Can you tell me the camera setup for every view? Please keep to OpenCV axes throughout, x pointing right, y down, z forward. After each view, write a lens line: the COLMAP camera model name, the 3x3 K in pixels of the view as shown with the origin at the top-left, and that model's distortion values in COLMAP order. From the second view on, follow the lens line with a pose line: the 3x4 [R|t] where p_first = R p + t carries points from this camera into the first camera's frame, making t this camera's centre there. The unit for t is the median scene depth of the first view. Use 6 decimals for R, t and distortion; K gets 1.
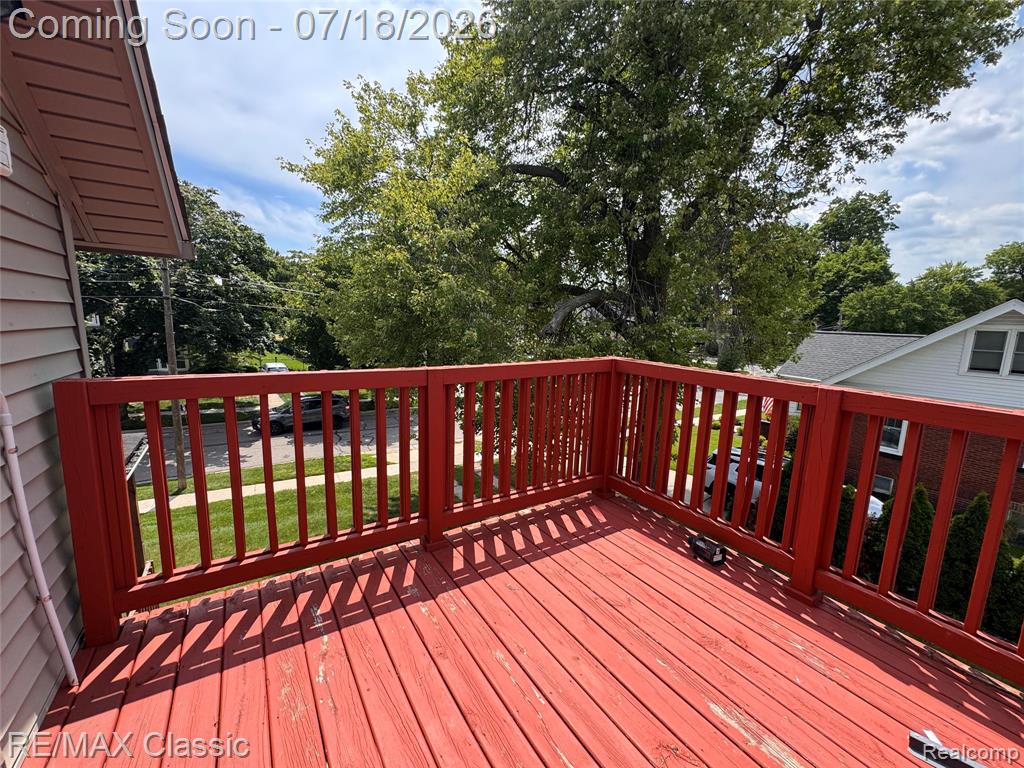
lens RADIAL K [[412.7, 0, 512.2], [0, 412.7, 383.9], [0, 0, 1]] dist [-0.002707, 0.000245]
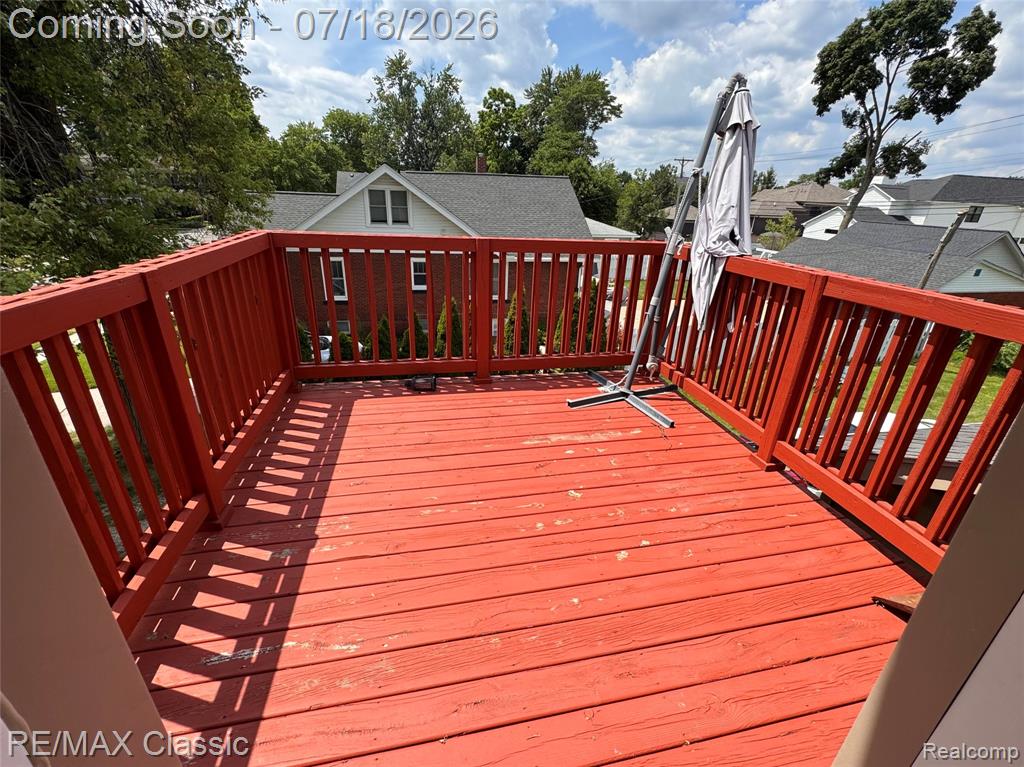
lens RADIAL K [[445.1, 0, 514.6], [0, 445.1, 392.3], [0, 0, 1]] dist [-0.000173, -0.000085]
pose [[0.349334, -0.391746, 0.851176, -0.530304], [0.121183, 0.919667, 0.373533, -0.041369], [-0.929129, -0.027340, 0.368744, 0.210709]]
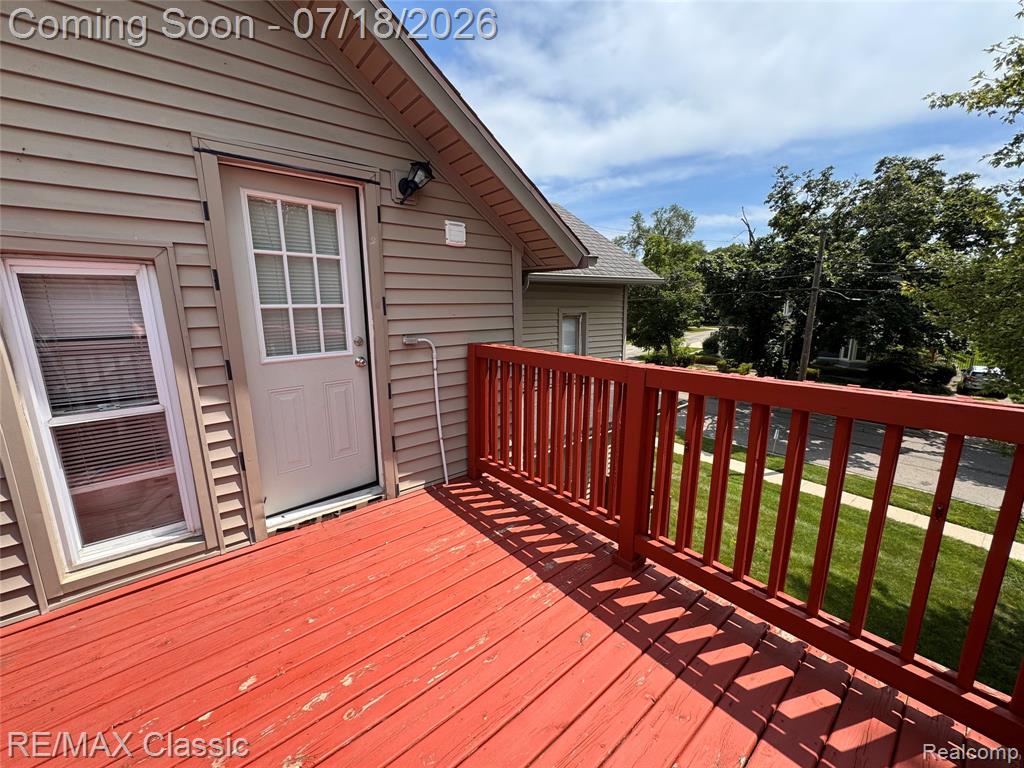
lens RADIAL K [[412.7, 0, 509.8], [0, 412.7, 384.7], [0, 0, 1]] dist [-0.002707, 0.000245]
pose [[0.123362, 0.169992, -0.977694, 0.532413], [-0.145426, 0.977679, 0.151640, -0.074127], [0.981648, 0.123476, 0.145329, 0.522497]]
